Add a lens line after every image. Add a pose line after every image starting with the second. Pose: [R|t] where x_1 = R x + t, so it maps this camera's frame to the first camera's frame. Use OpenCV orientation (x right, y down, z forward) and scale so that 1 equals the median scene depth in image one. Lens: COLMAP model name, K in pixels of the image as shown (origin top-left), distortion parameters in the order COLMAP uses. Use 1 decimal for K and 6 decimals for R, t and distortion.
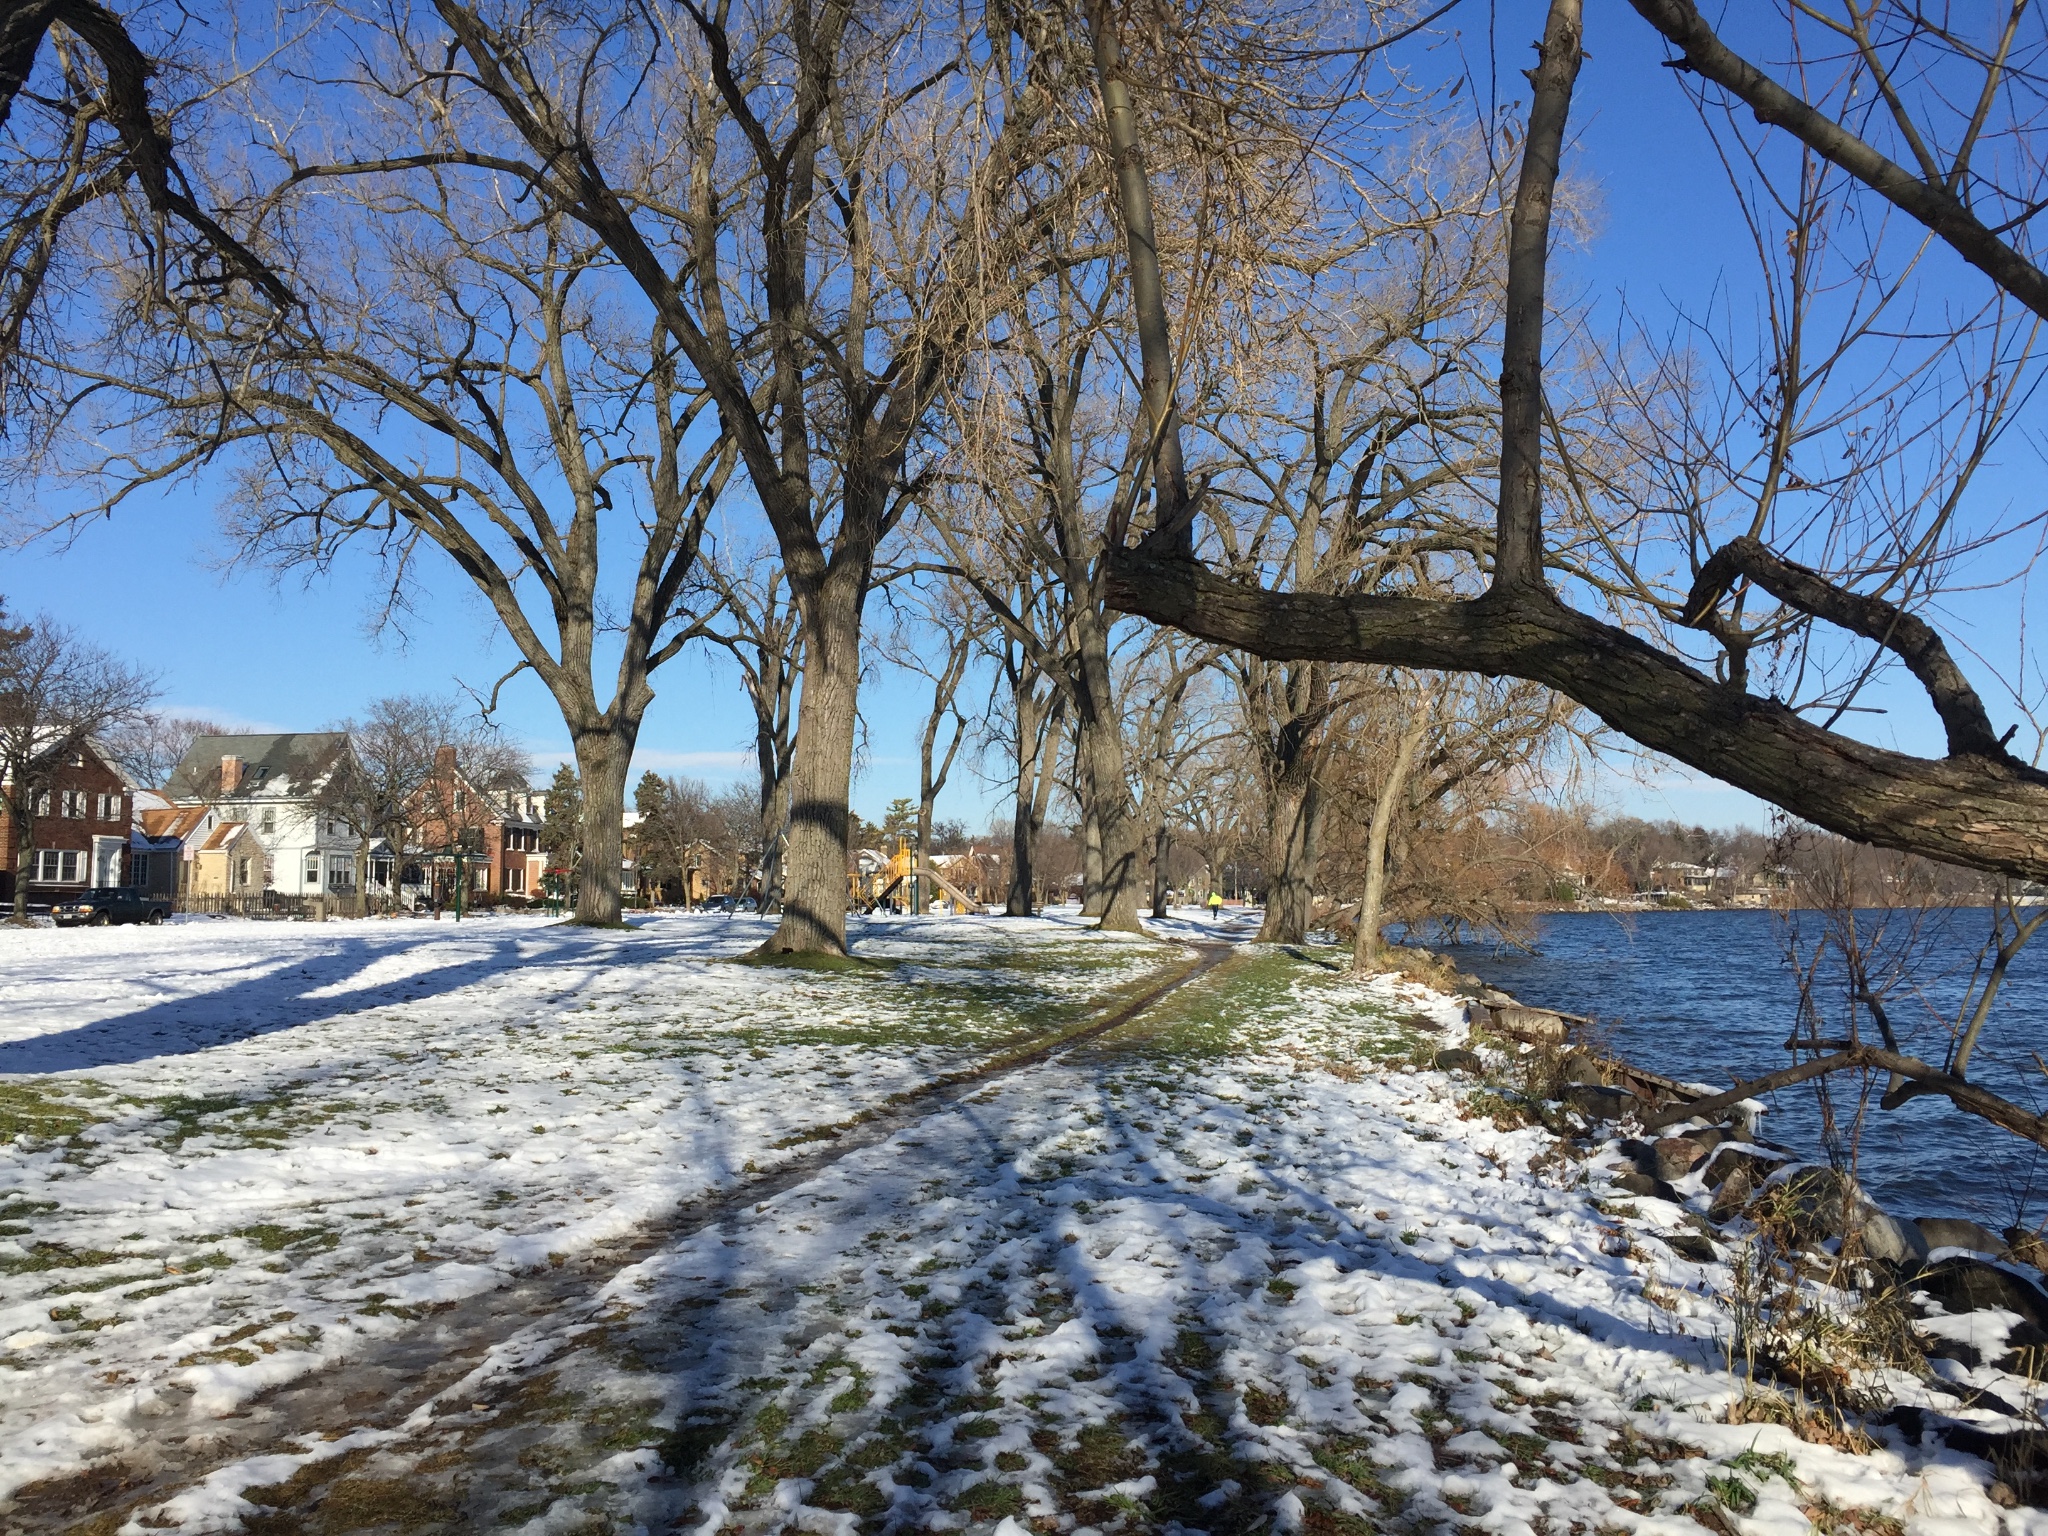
lens RADIAL K [[1750.2, 0, 1026.4], [0, 1750.2, 728.3], [0, 0, 1]] dist [0.072184, -0.096511]
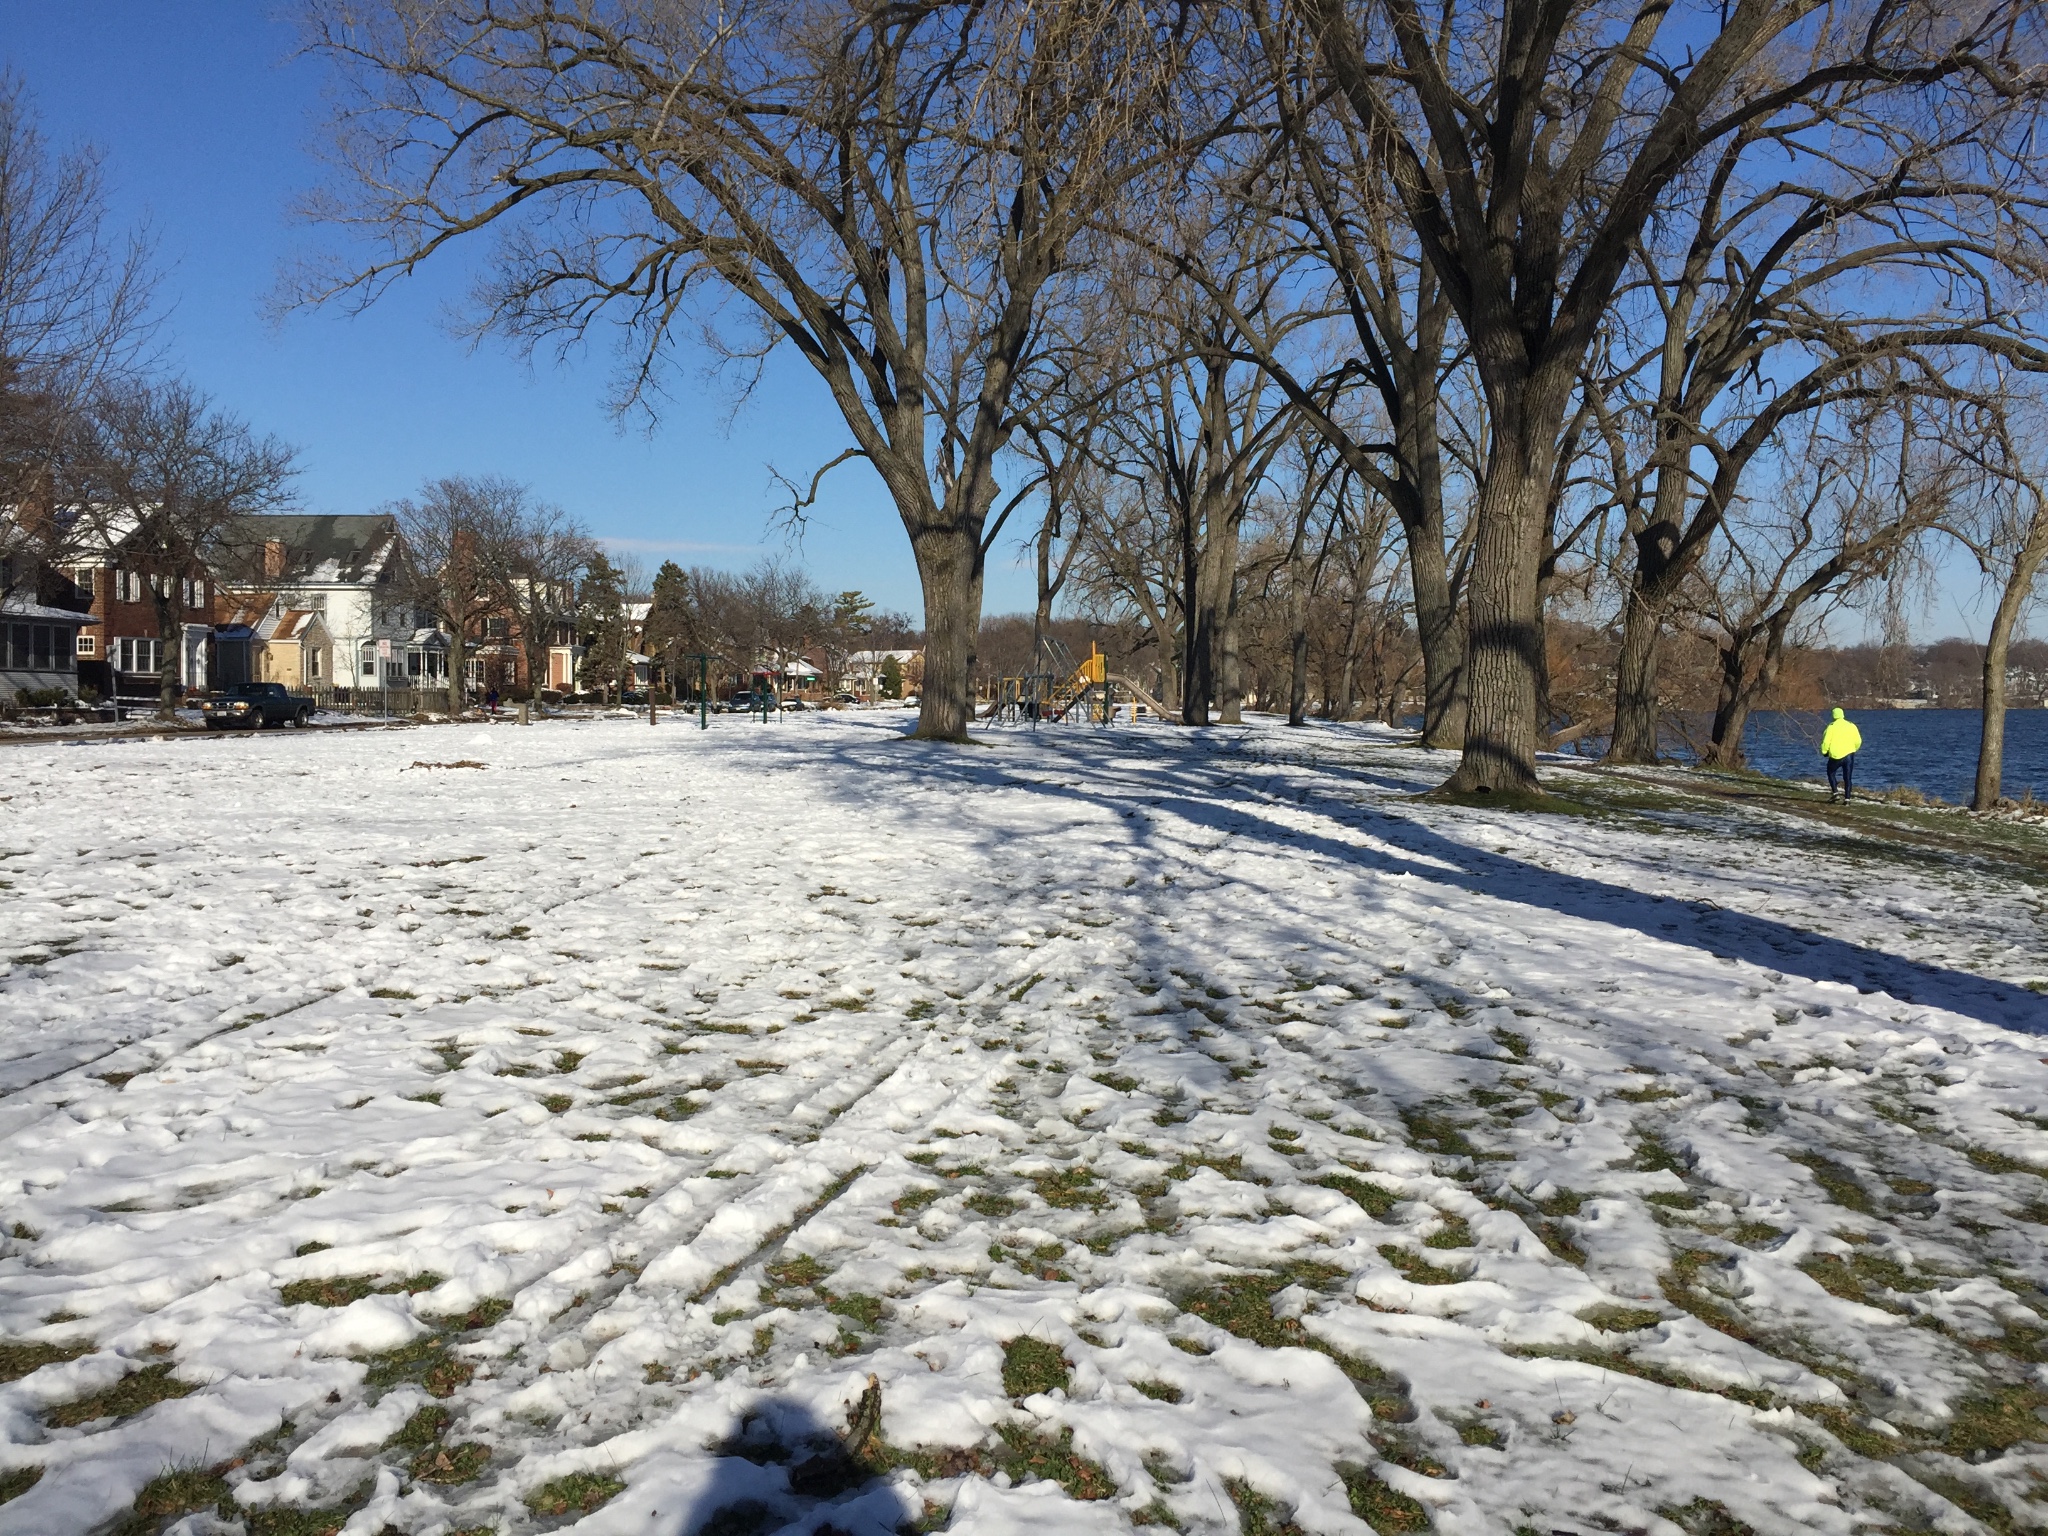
lens RADIAL K [[1750.2, 0, 1026.4], [0, 1750.2, 728.3], [0, 0, 1]] dist [0.072184, -0.096511]
pose [[0.997255, 0.009756, 0.073398, -0.152133], [-0.018360, 0.992906, 0.117476, -0.001901], [-0.071731, -0.118501, 0.990360, 0.046090]]
